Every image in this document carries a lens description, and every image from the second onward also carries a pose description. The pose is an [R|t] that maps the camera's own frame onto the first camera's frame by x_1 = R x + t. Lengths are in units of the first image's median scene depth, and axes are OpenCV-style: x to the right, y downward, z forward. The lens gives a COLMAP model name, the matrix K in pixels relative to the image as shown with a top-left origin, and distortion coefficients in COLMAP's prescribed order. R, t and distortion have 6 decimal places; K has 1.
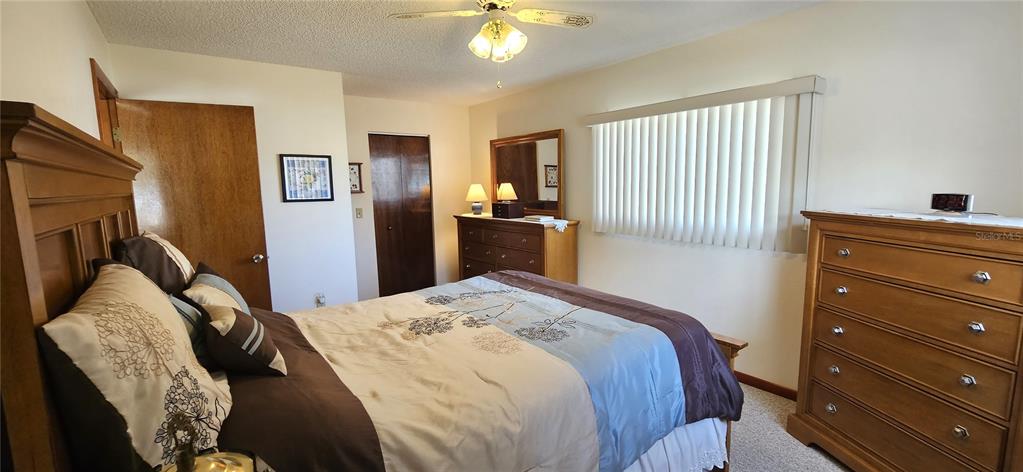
lens RADIAL K [[416.8, 0, 509.4], [0, 416.8, 234.4], [0, 0, 1]] dist [0.000700, 0.000063]
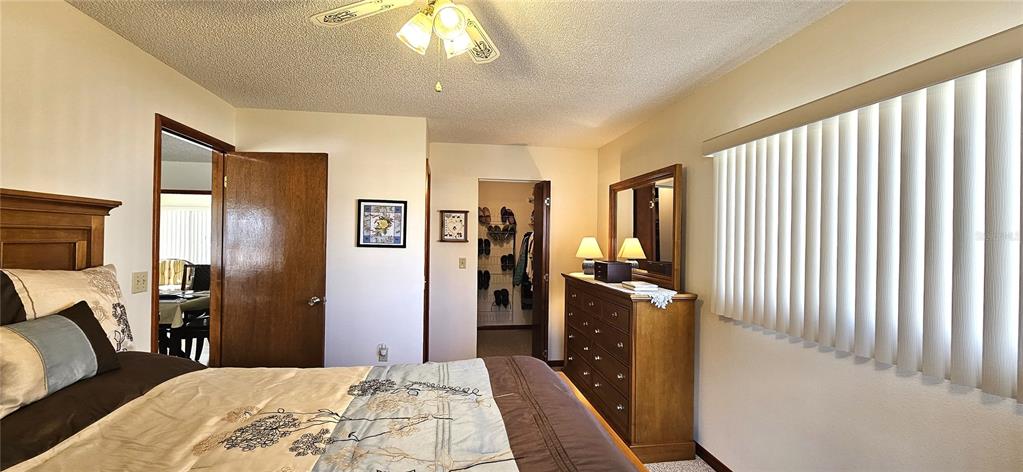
lens RADIAL K [[416.2, 0, 511.5], [0, 416.2, 236.0], [0, 0, 1]] dist [-0.000594, -0.000123]
pose [[0.878144, 0.031785, -0.477339, 0.307986], [-0.092561, 0.990225, -0.104343, -0.039360], [0.469356, 0.135811, 0.872502, 0.360881]]
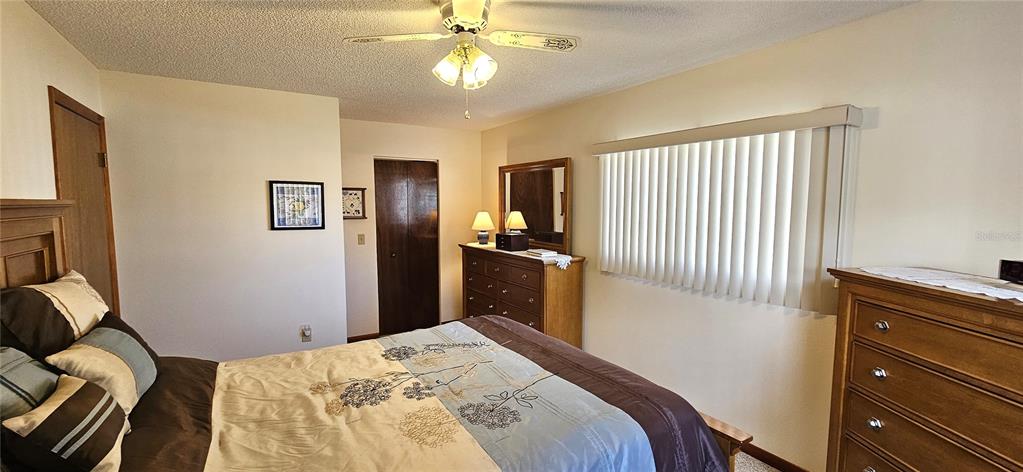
lens RADIAL K [[416.2, 0, 511.5], [0, 416.2, 236.0], [0, 0, 1]] dist [-0.000594, -0.000123]
pose [[0.996387, 0.029439, -0.079668, 0.108158], [-0.032753, 0.998638, -0.040608, -0.050781], [0.078364, 0.043071, 0.995994, 0.101067]]
